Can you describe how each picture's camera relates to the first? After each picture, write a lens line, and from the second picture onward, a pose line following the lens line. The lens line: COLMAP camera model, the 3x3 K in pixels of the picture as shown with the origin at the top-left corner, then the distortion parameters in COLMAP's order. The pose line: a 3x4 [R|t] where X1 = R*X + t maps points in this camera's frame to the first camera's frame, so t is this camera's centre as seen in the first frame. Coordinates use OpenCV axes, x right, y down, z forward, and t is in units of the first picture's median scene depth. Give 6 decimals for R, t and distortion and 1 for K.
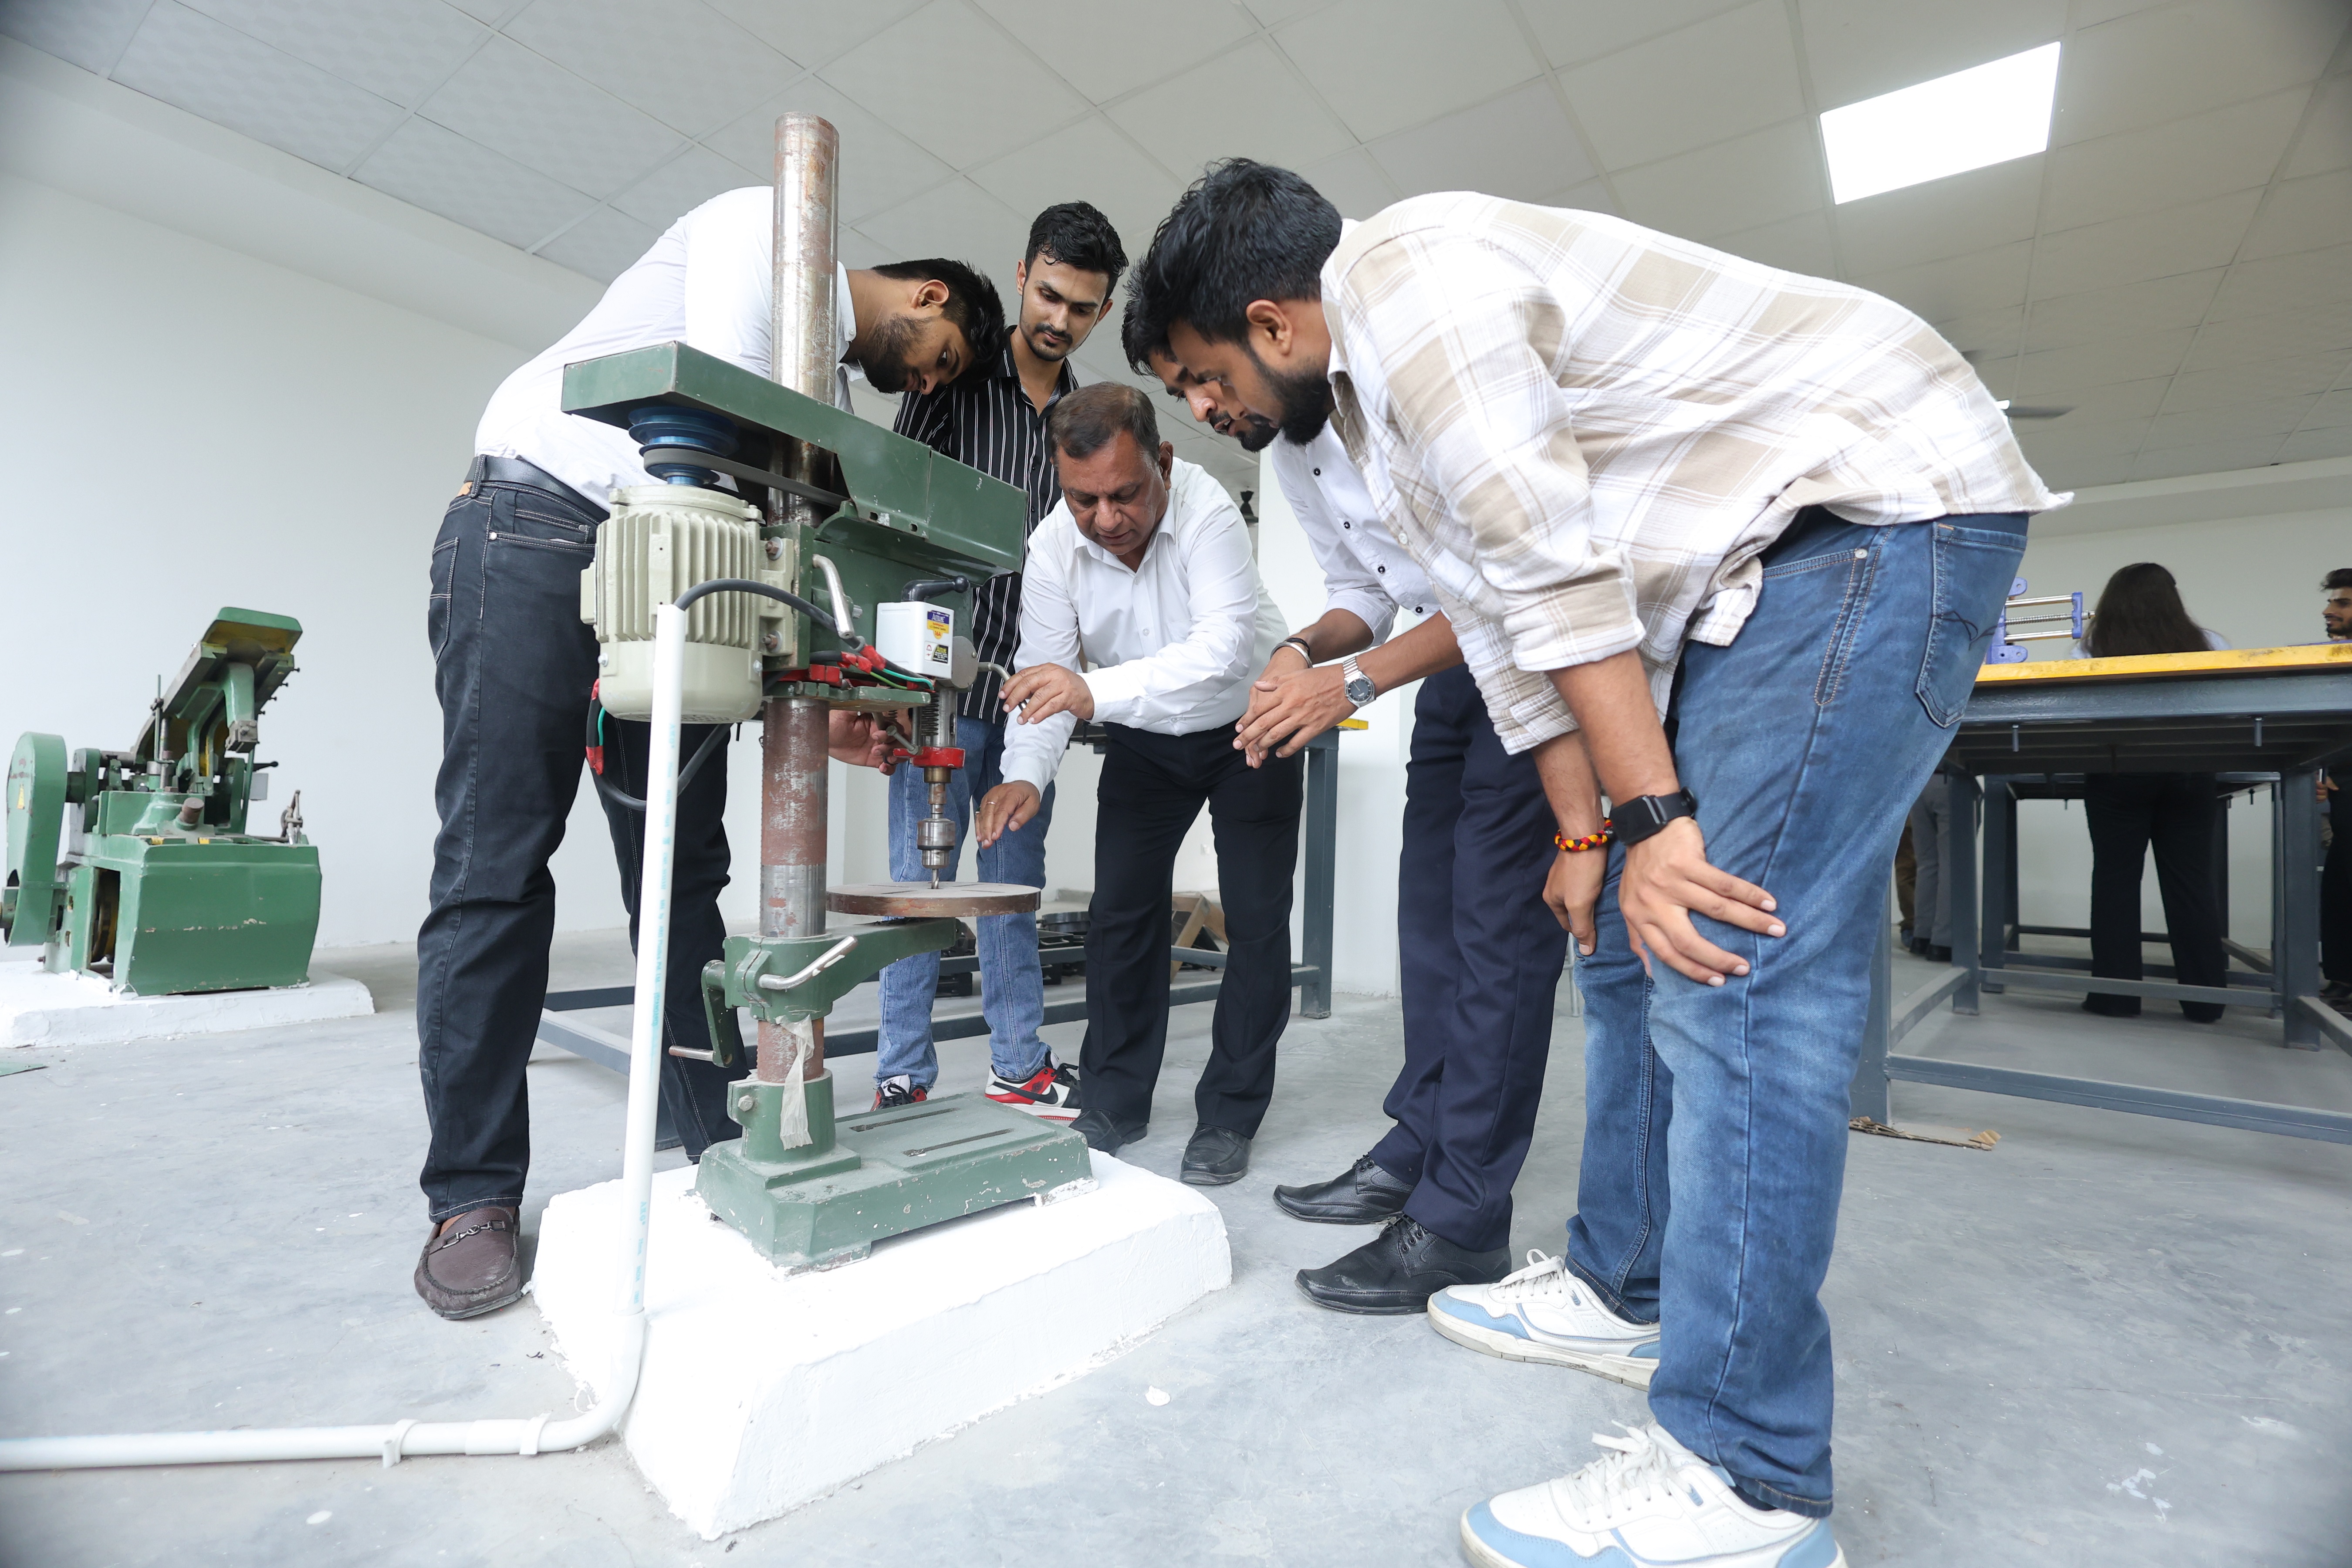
lens RADIAL K [[1087.6, 0, 1176.0], [0, 1087.6, 784.0], [0, 0, 1]] dist [-0.002353, -0.000220]
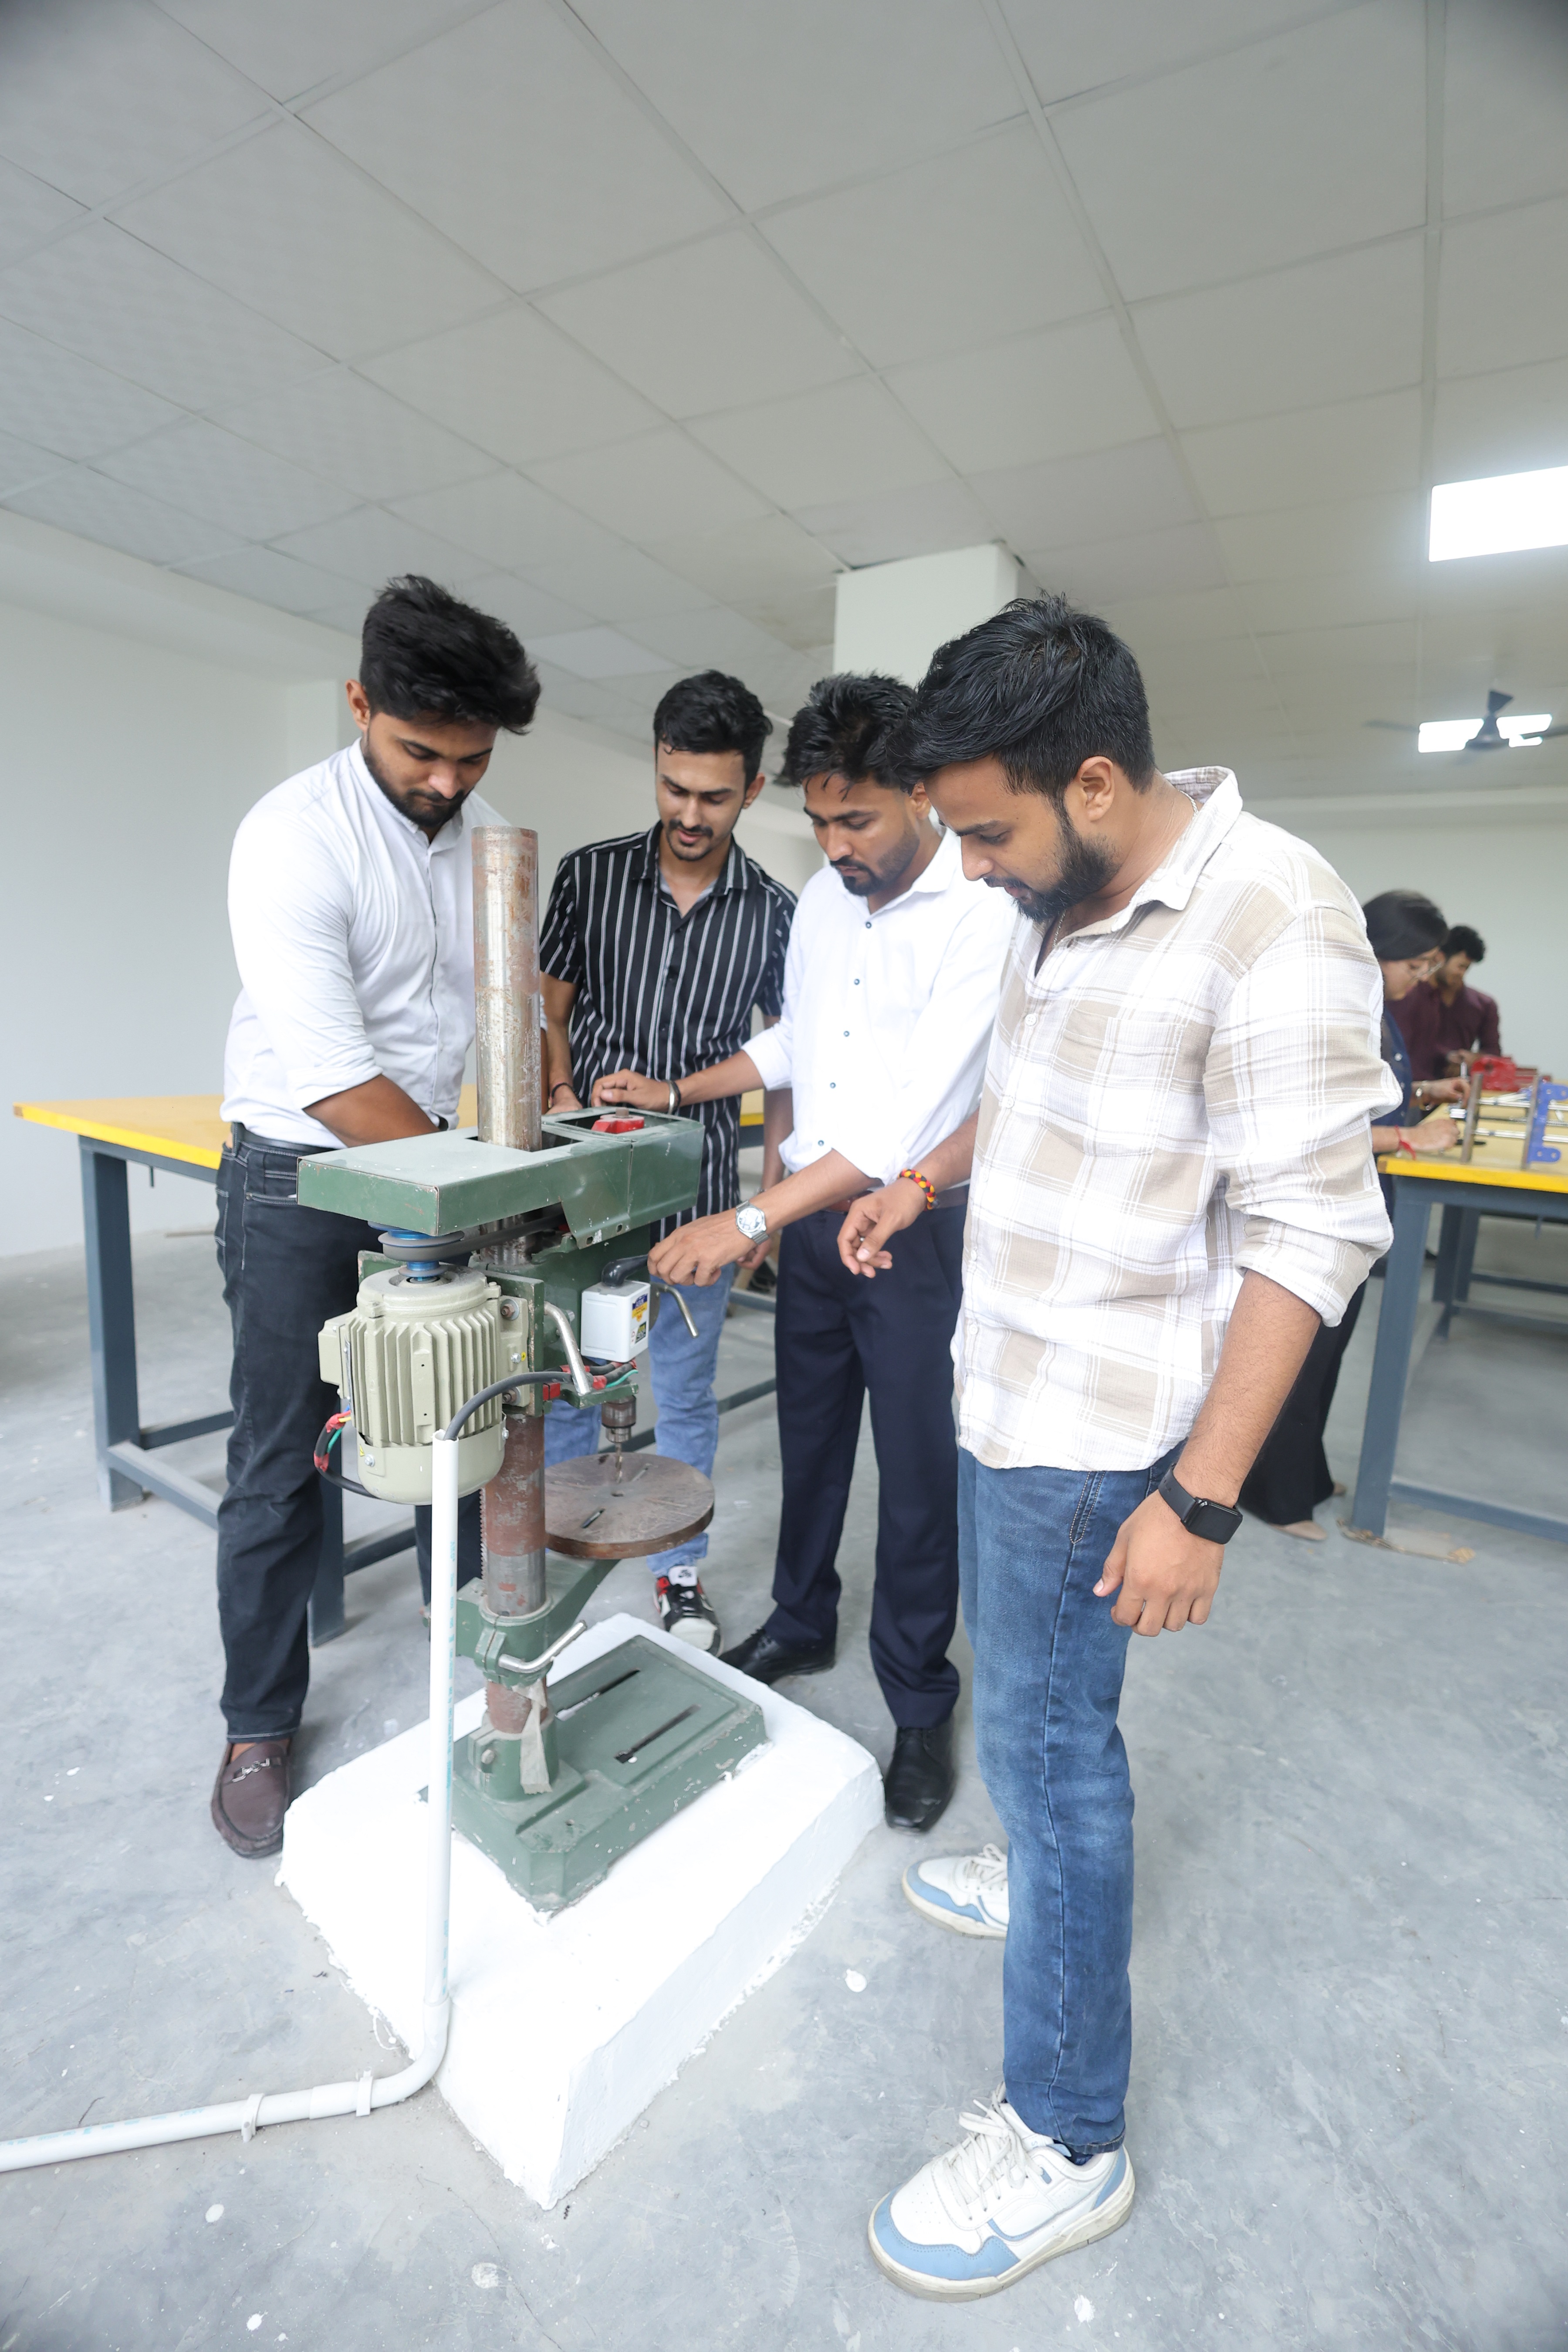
lens RADIAL K [[1090.4, 0, 784.0], [0, 1090.4, 1176.0], [0, 0, 1]] dist [-0.003128, -0.000957]
pose [[0.994700, -0.000020, 0.102816, -0.227958], [-0.020609, 0.979666, 0.199575, -0.583923], [-0.100729, -0.200637, 0.974473, -0.012798]]
